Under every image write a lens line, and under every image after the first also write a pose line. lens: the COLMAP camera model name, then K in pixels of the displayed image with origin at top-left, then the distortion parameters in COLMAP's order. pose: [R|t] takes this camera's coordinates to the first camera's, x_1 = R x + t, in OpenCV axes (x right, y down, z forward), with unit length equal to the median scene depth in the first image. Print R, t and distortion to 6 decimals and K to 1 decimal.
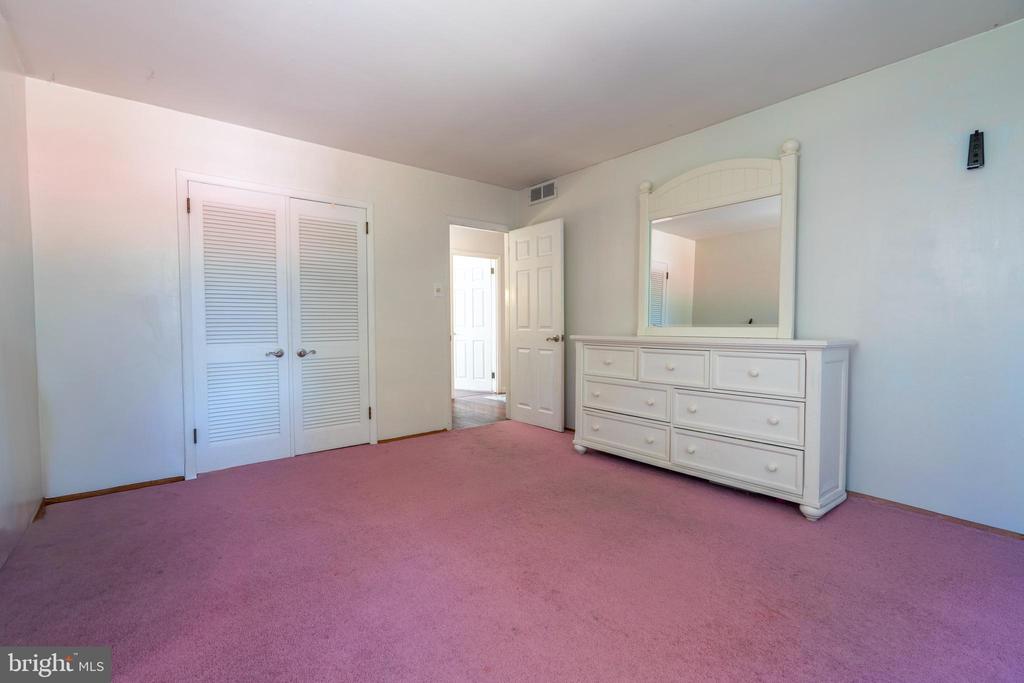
lens RADIAL K [[464.0, 0, 506.8], [0, 464.0, 337.8], [0, 0, 1]] dist [-0.013256, 0.007969]
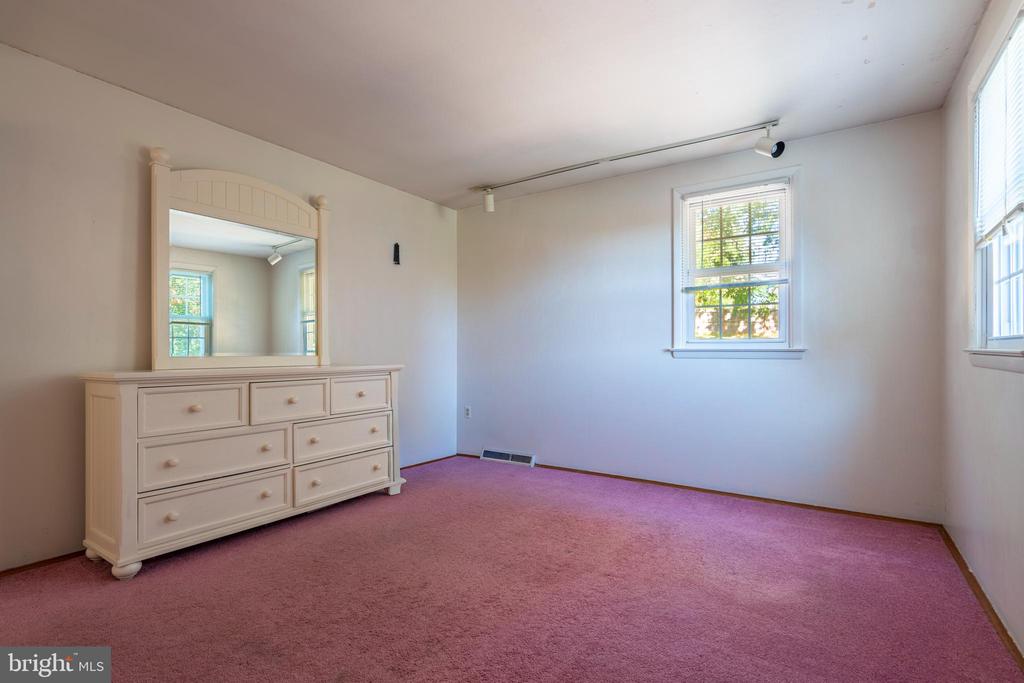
lens RADIAL K [[464.0, 0, 506.8], [0, 464.0, 337.8], [0, 0, 1]] dist [-0.013256, 0.007969]
pose [[-0.242318, 0.034055, 0.969599, -0.634582], [0.033933, 0.999070, -0.026610, -0.021606], [-0.969603, 0.026453, -0.243248, 0.822402]]
